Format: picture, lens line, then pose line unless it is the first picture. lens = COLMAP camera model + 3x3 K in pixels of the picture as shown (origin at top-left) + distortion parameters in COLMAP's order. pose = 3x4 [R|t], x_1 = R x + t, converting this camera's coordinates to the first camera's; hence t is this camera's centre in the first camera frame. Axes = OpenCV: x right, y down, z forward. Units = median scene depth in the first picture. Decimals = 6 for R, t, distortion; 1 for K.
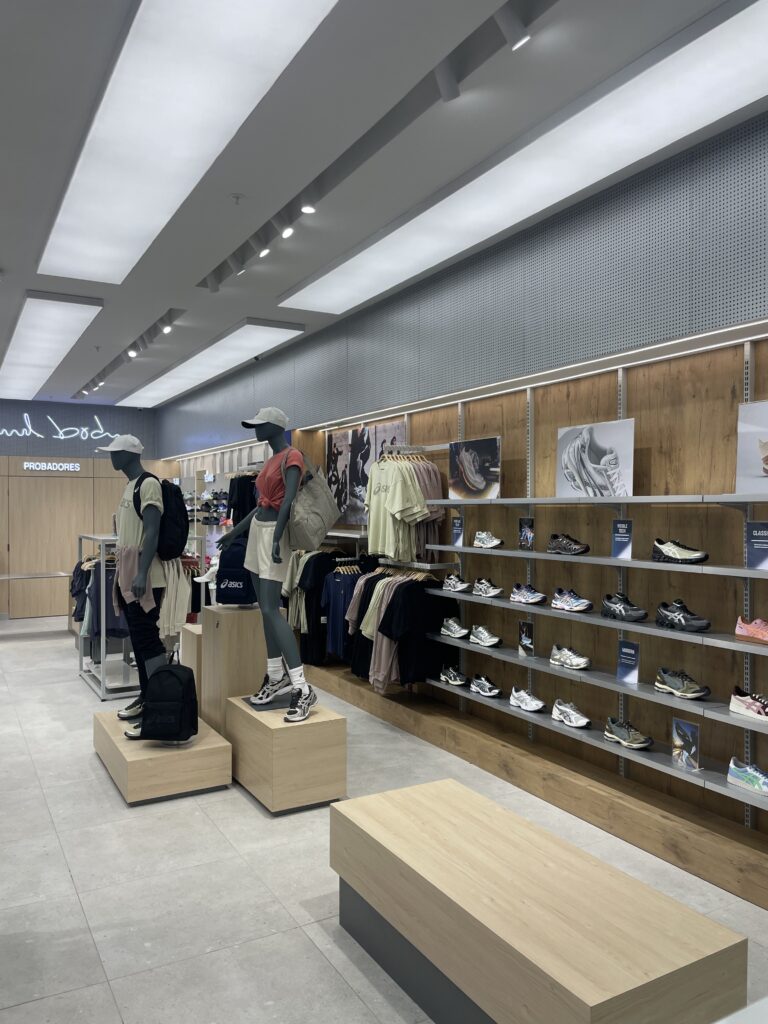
lens RADIAL K [[771.9, 0, 391.2], [0, 771.9, 511.6], [0, 0, 1]] dist [0.081539, -0.117074]
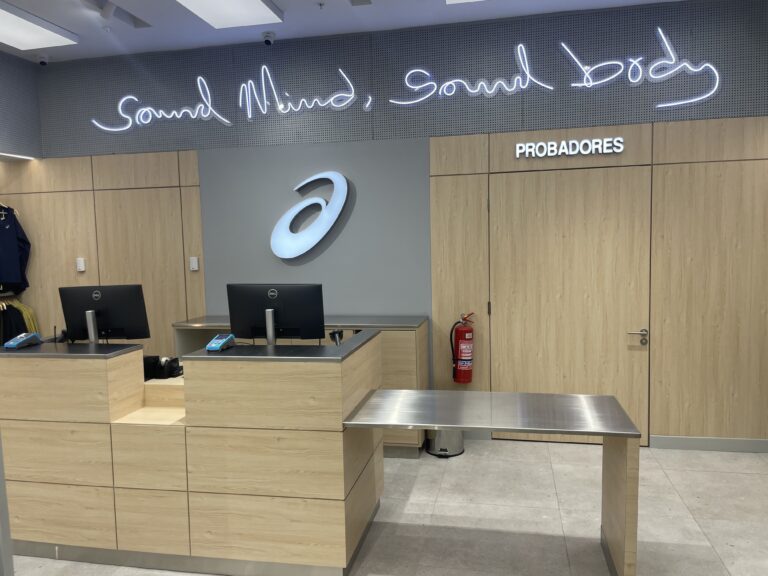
lens RADIAL K [[579.0, 0, 389.5], [0, 579.0, 285.4], [0, 0, 1]] dist [0.081539, -0.117074]
pose [[0.760728, 0.030994, -0.648331, -0.654701], [0.017879, 0.997480, 0.068664, 0.004434], [0.648825, -0.063826, 0.758256, 1.508066]]
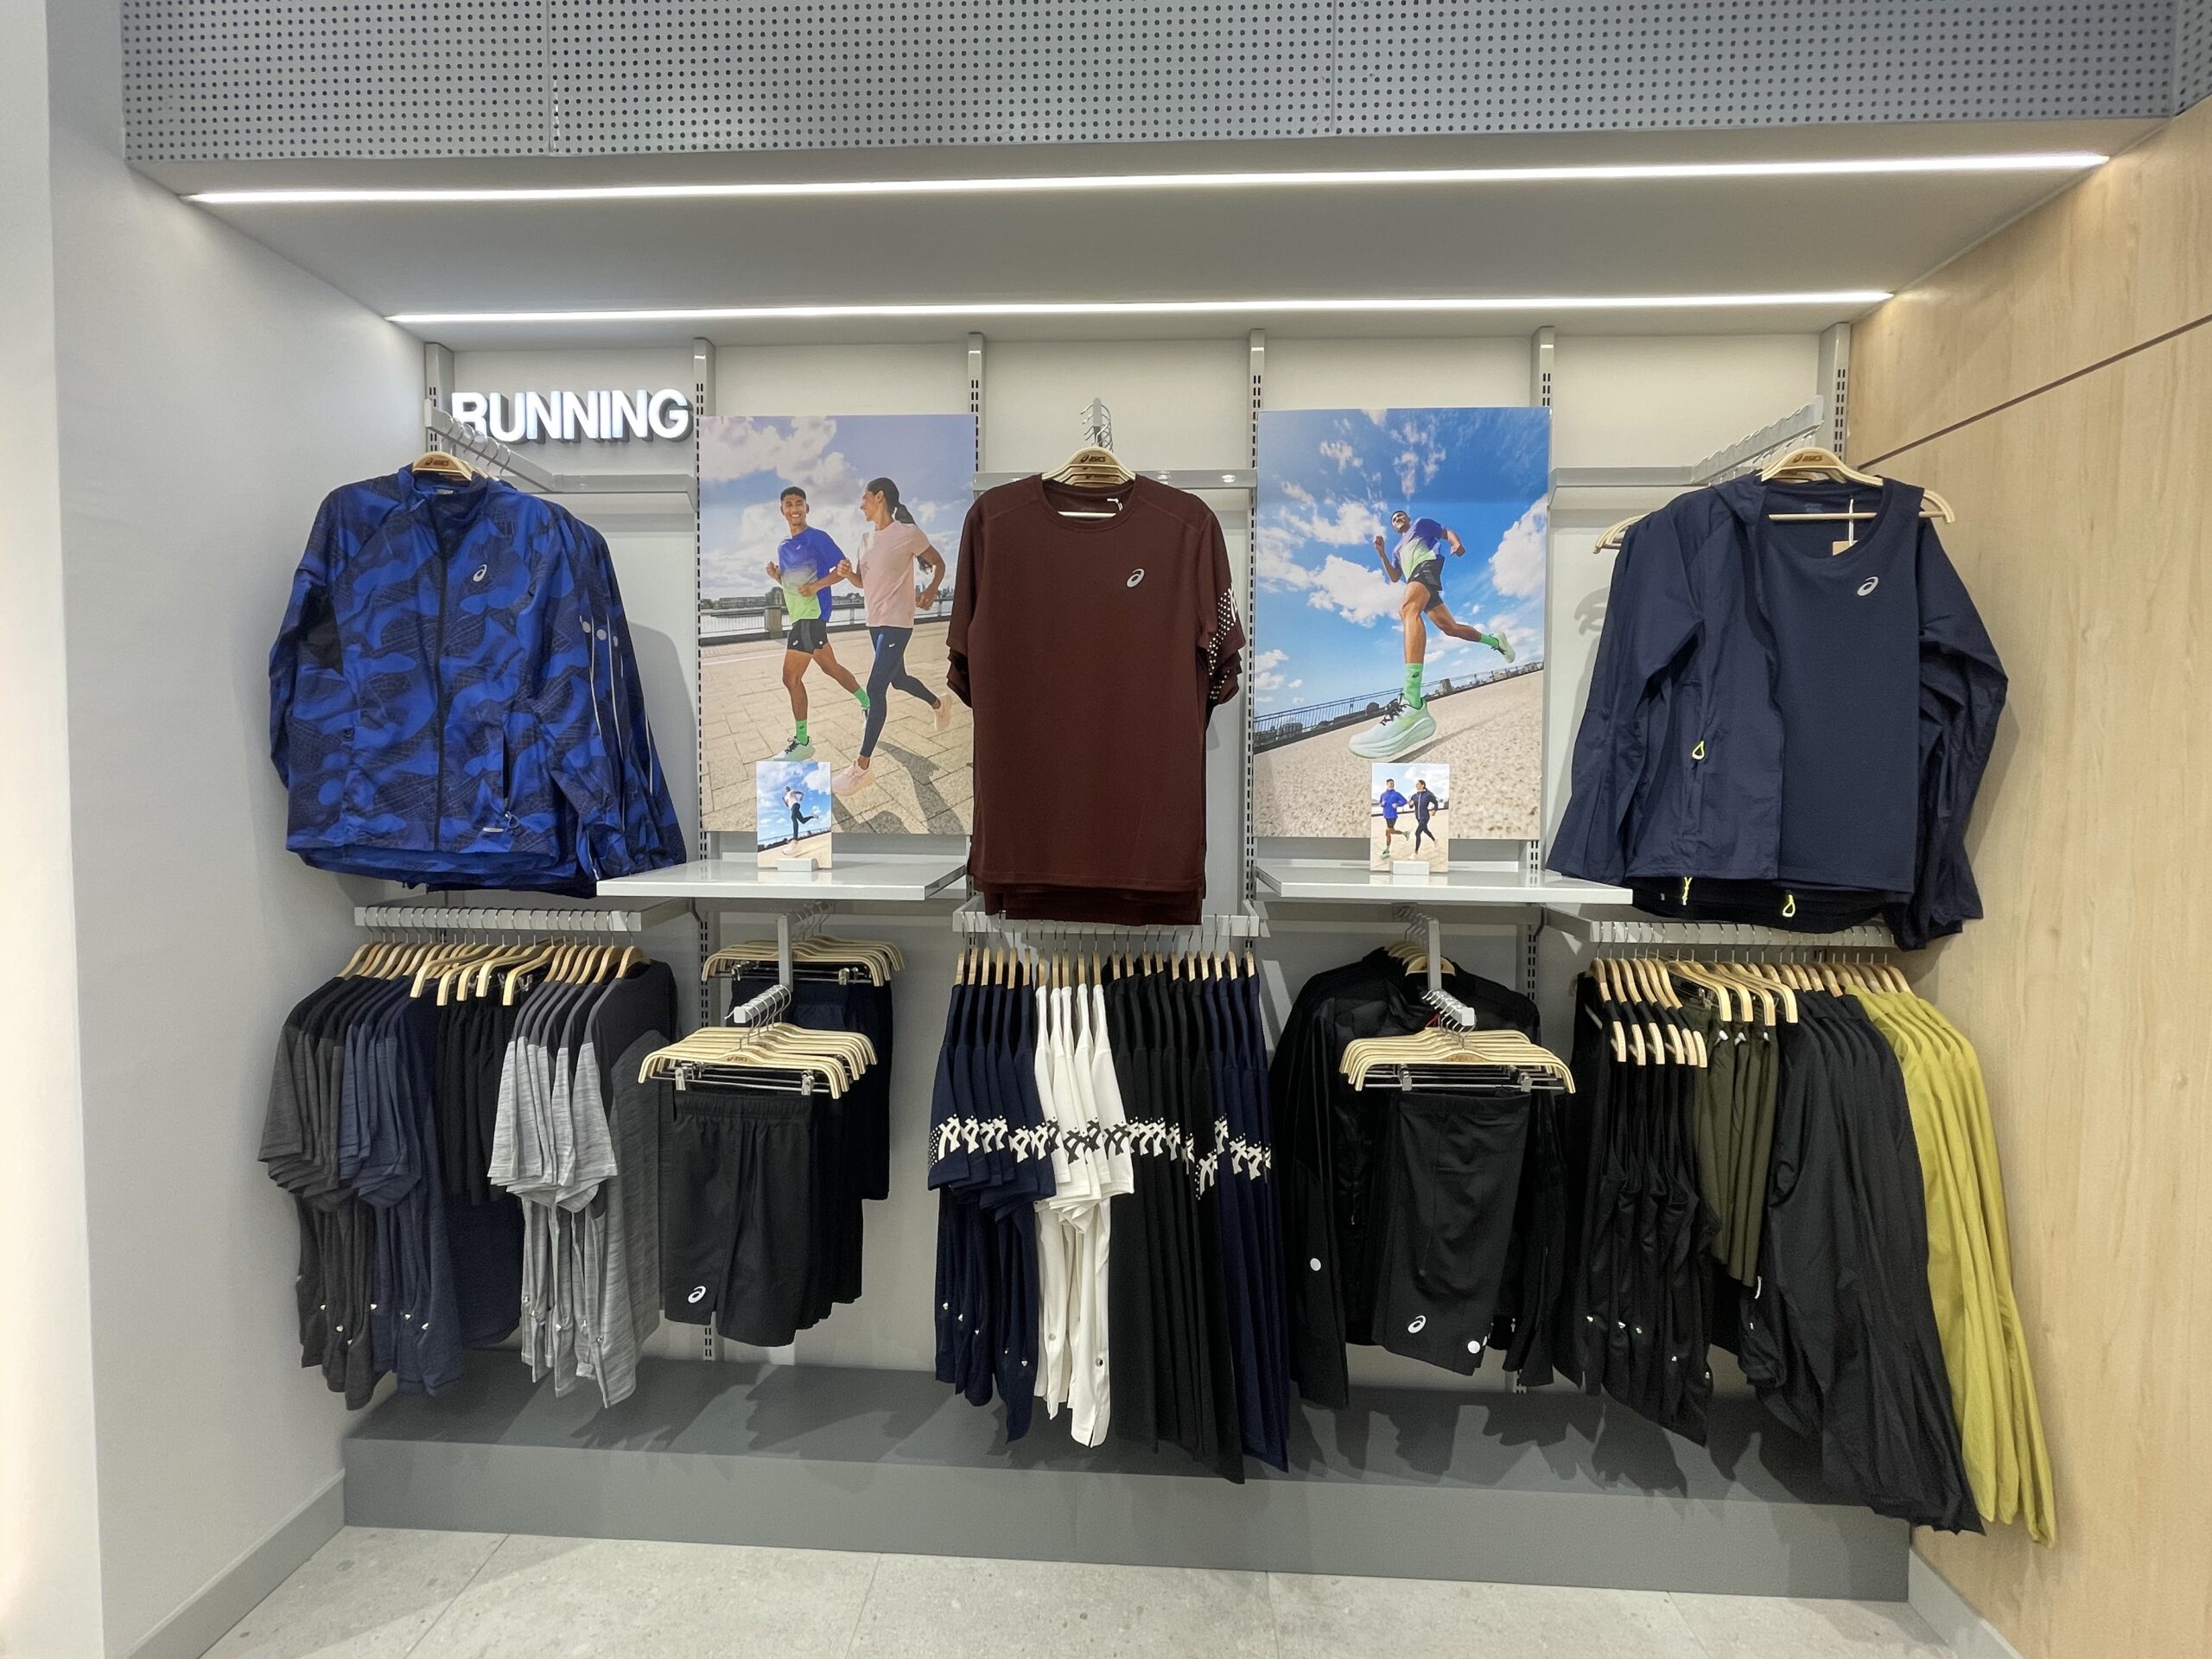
lens RADIAL K [[954.7, 0, 1106.0], [0, 954.7, 829.5], [0, 0, 1]] dist [0.001184, 0.000222]
pose [[-0.536667, 0.029216, -0.843288, -1.430528], [-0.013760, 0.998964, 0.043367, 0.028840], [0.843682, 0.034877, -0.535709, 1.817740]]
